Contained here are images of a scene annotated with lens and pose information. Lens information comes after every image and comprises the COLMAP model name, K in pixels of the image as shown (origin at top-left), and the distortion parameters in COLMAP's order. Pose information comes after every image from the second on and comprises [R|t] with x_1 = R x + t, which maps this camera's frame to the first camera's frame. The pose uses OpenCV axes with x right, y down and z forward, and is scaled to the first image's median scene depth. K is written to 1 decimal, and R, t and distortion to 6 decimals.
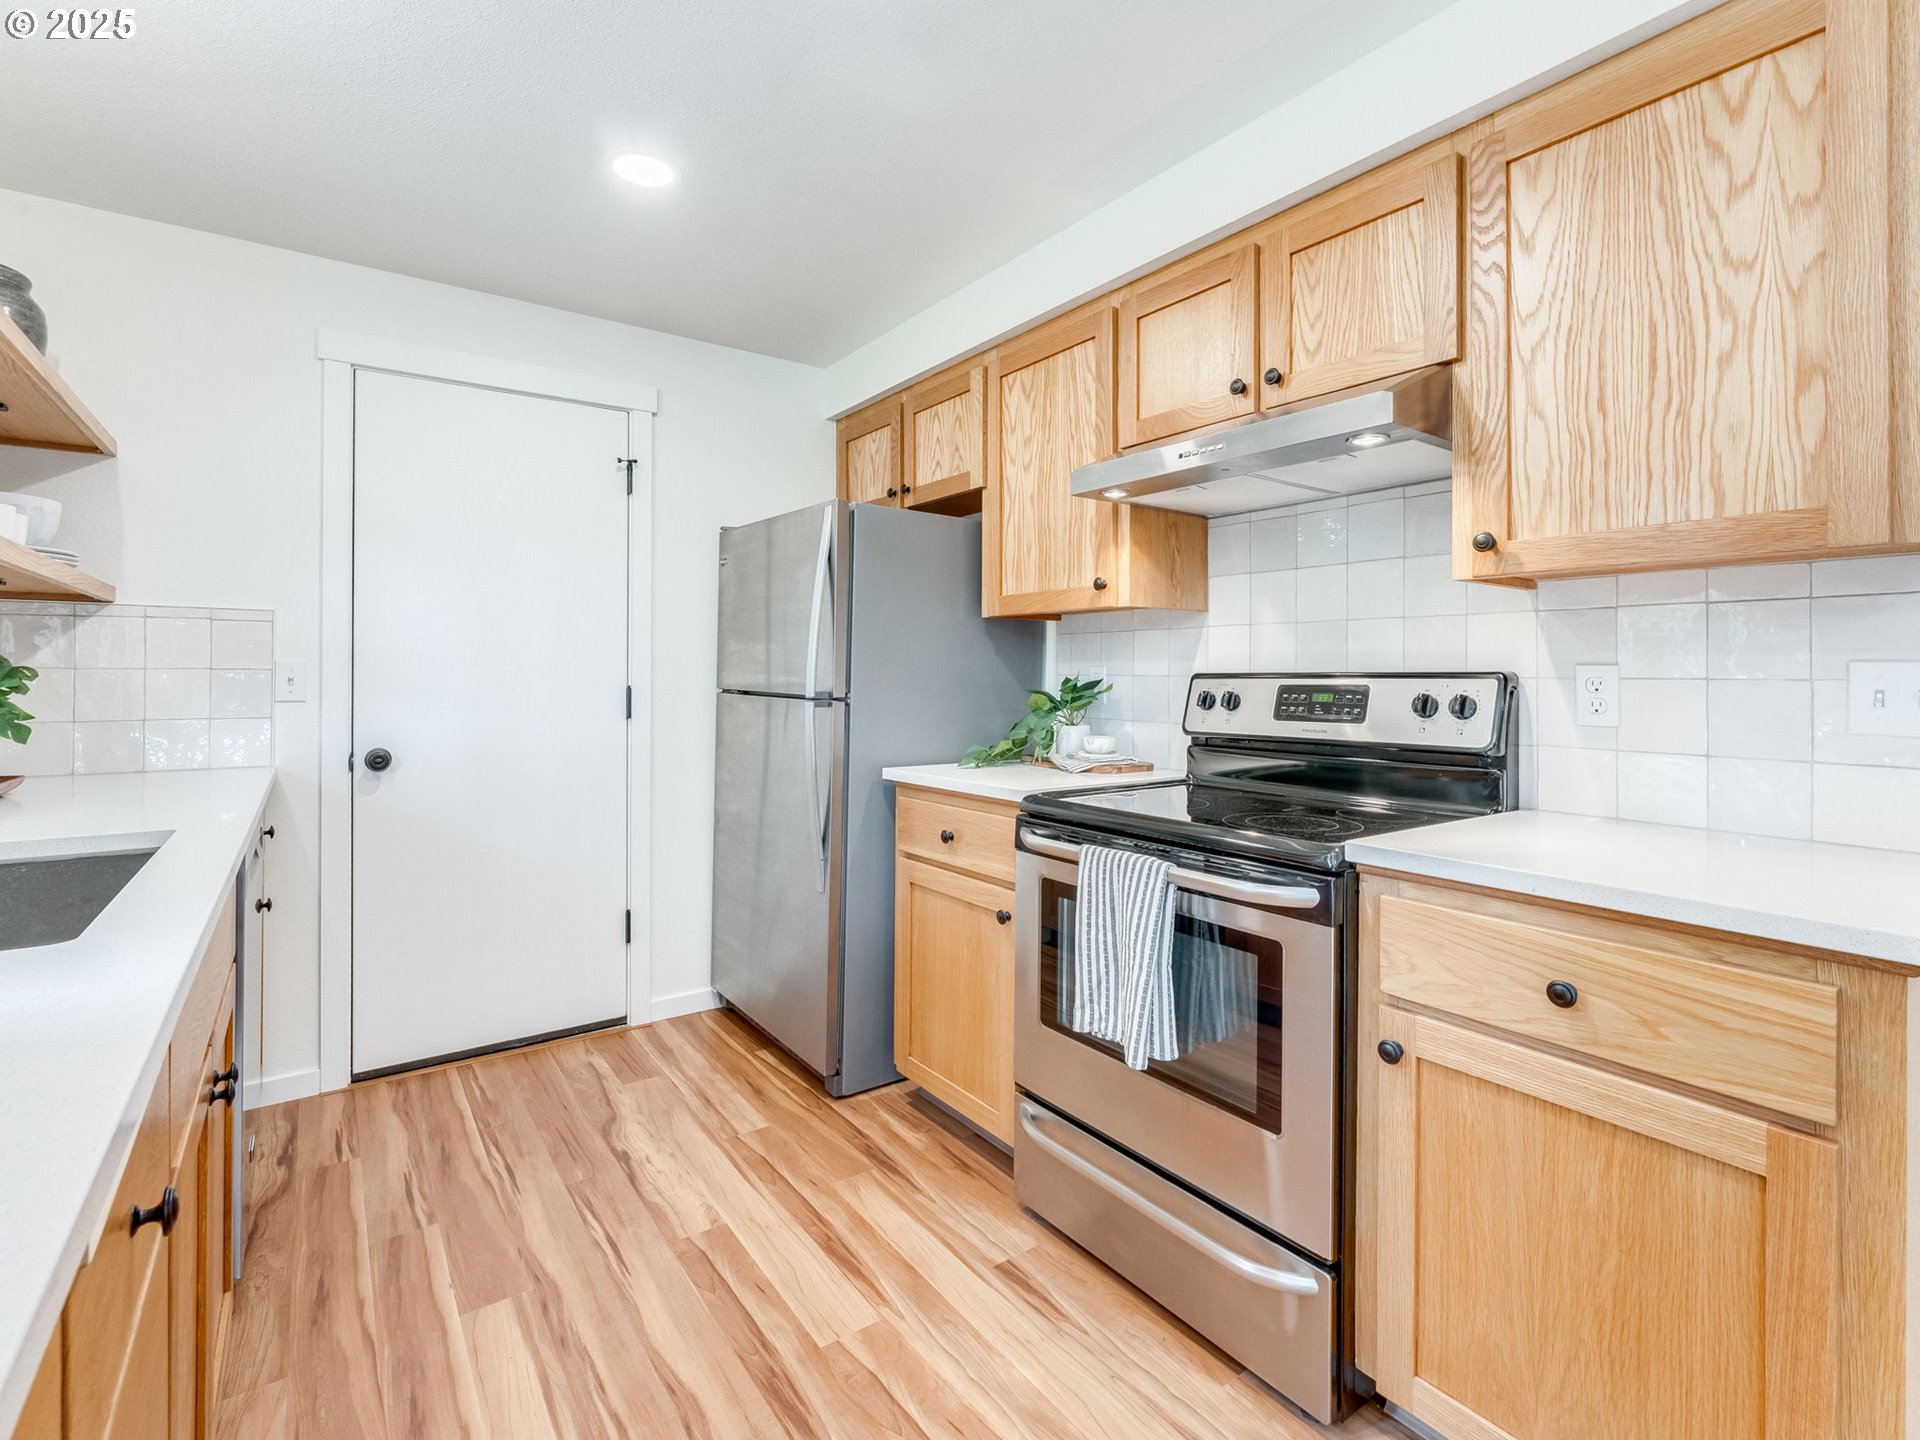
lens RADIAL K [[895.3, 0, 967.0], [0, 895.3, 689.5], [0, 0, 1]] dist [0.000808, -0.000327]
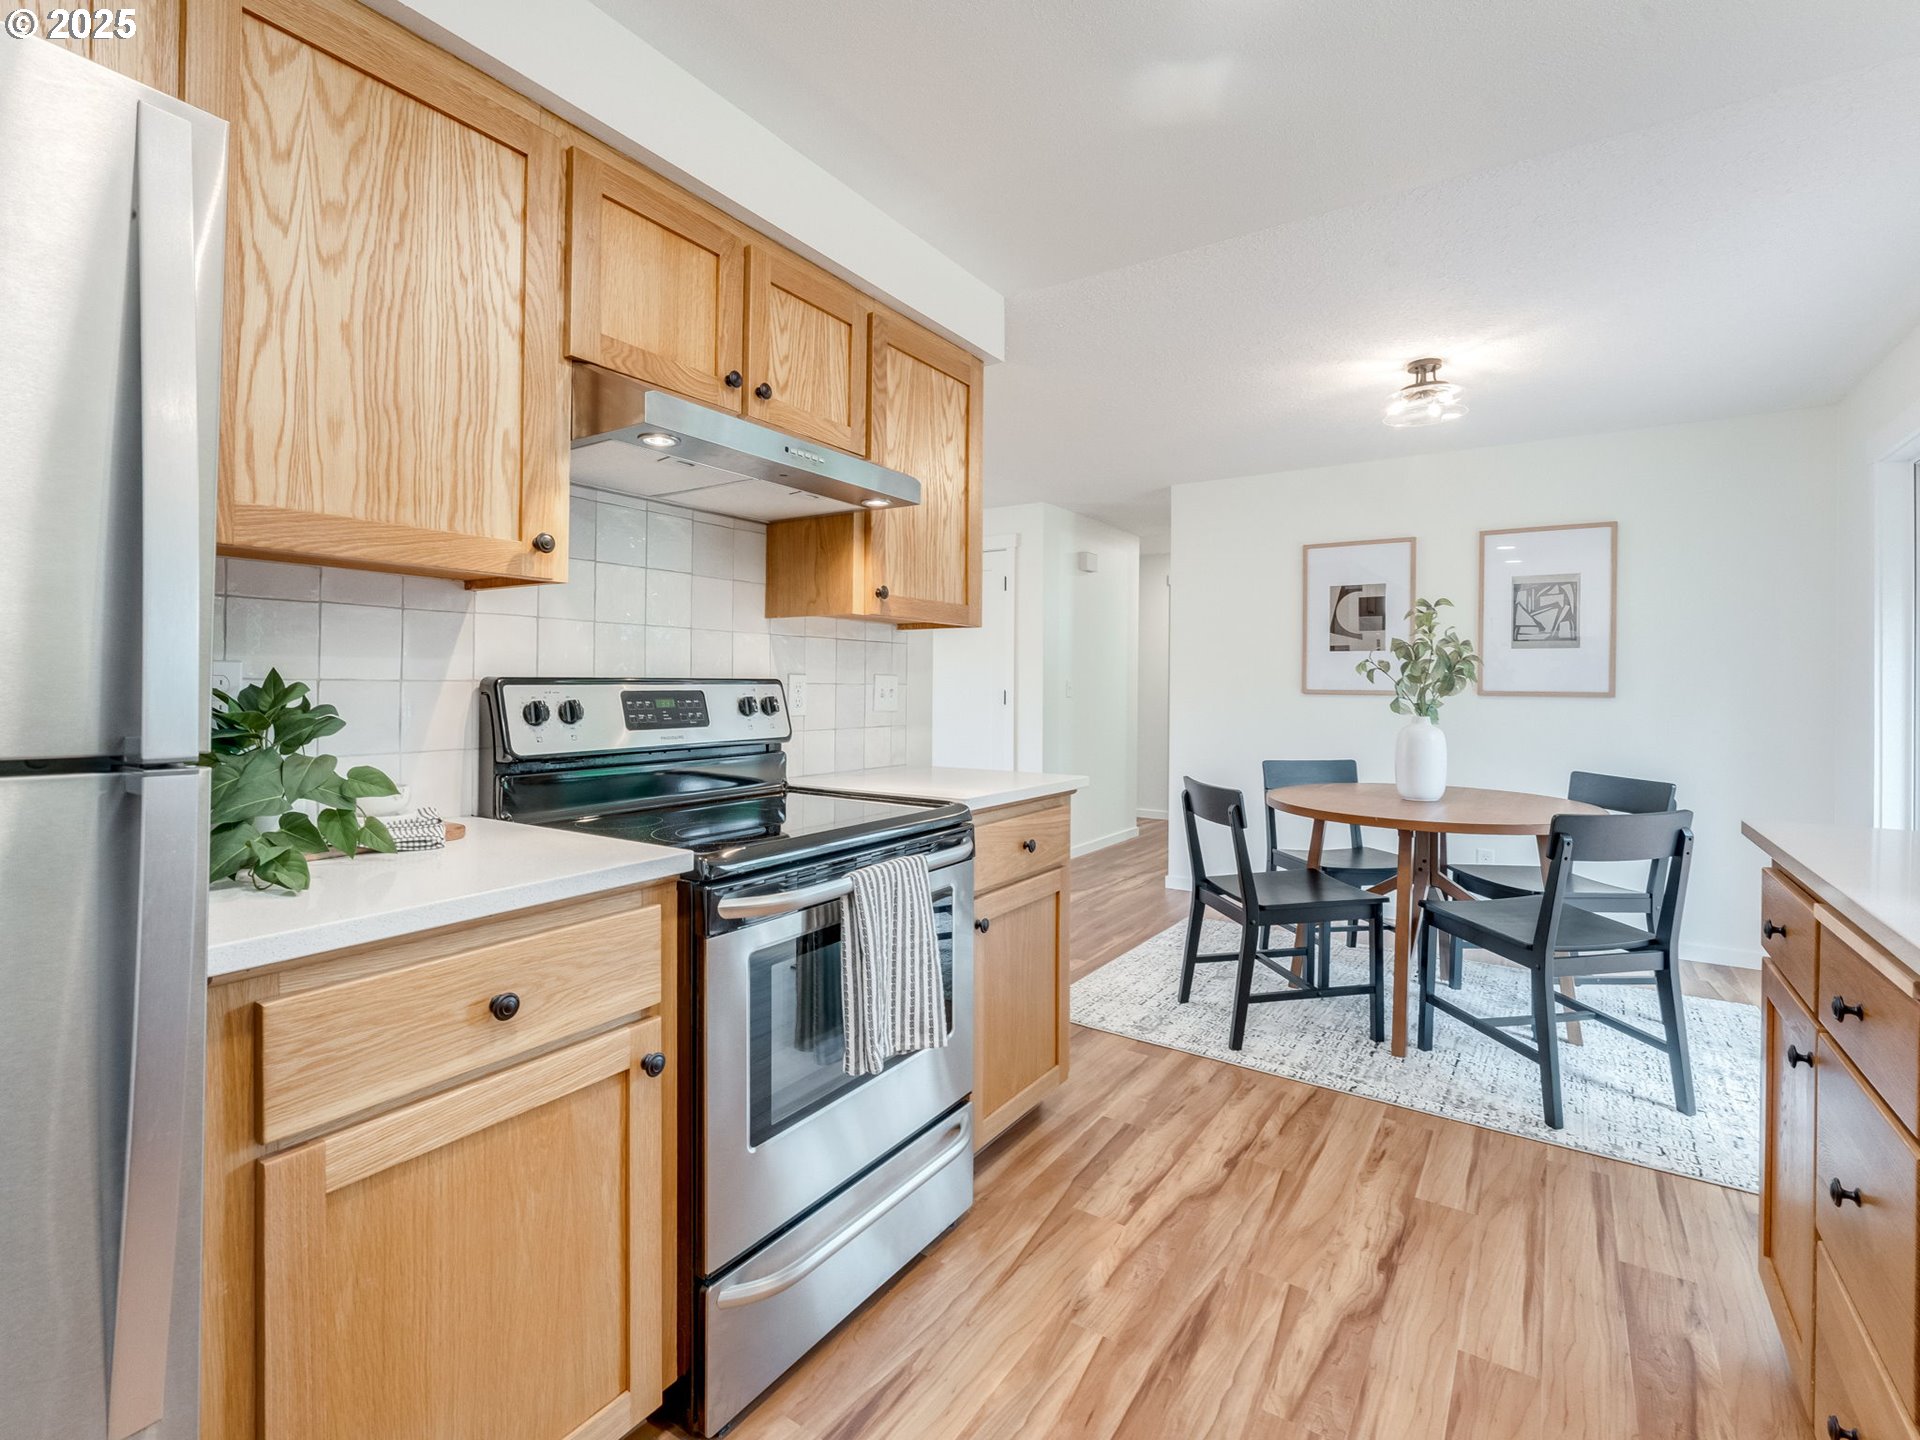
lens RADIAL K [[895.3, 0, 967.0], [0, 895.3, 689.5], [0, 0, 1]] dist [0.000808, -0.000327]
pose [[-0.344755, -0.016540, 0.938547, -0.623960], [0.002093, 0.999829, 0.018388, -0.022851], [-0.938690, 0.008304, -0.344662, 1.003085]]
